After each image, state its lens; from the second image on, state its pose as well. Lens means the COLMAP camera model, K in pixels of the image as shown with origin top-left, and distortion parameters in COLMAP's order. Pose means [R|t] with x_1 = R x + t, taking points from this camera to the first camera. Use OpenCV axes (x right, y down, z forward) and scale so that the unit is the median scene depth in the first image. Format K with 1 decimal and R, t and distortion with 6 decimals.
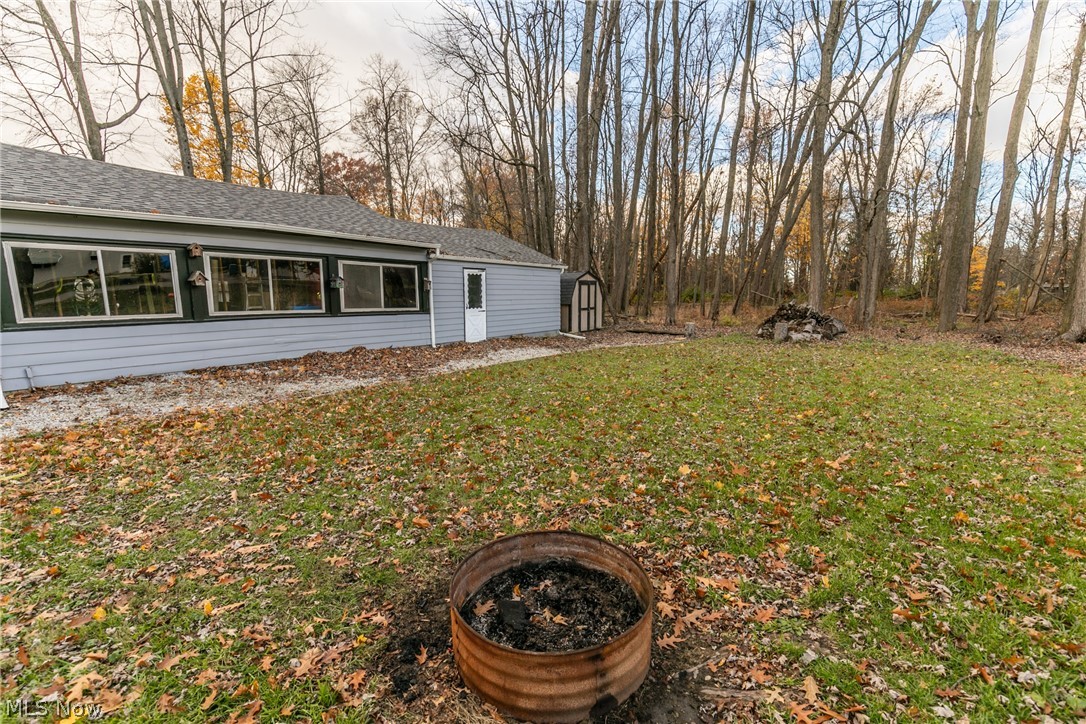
lens RADIAL K [[484.8, 0, 543.9], [0, 484.8, 370.4], [0, 0, 1]] dist [0.004371, -0.000053]
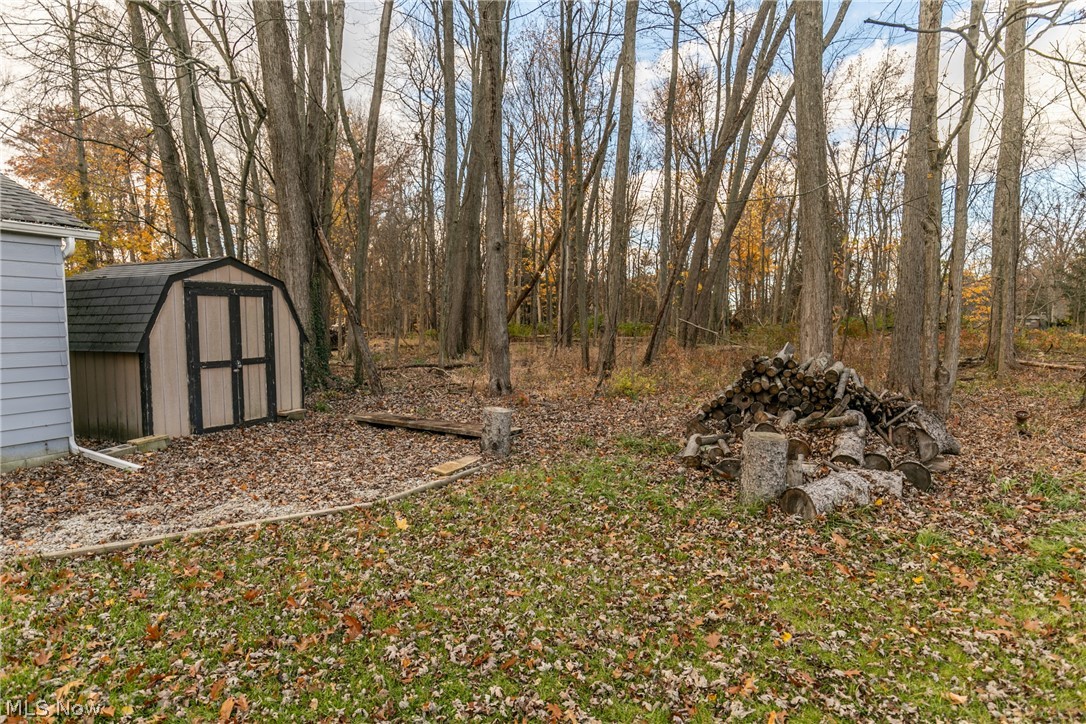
lens RADIAL K [[645.6, 0, 543.3], [0, 645.6, 366.3], [0, 0, 1]] dist [0.001237, 0.000396]
pose [[0.983502, -0.004377, 0.180842, 0.233932], [0.020317, 0.996055, -0.086384, -0.081855], [-0.179750, 0.088634, 0.979711, 0.513507]]
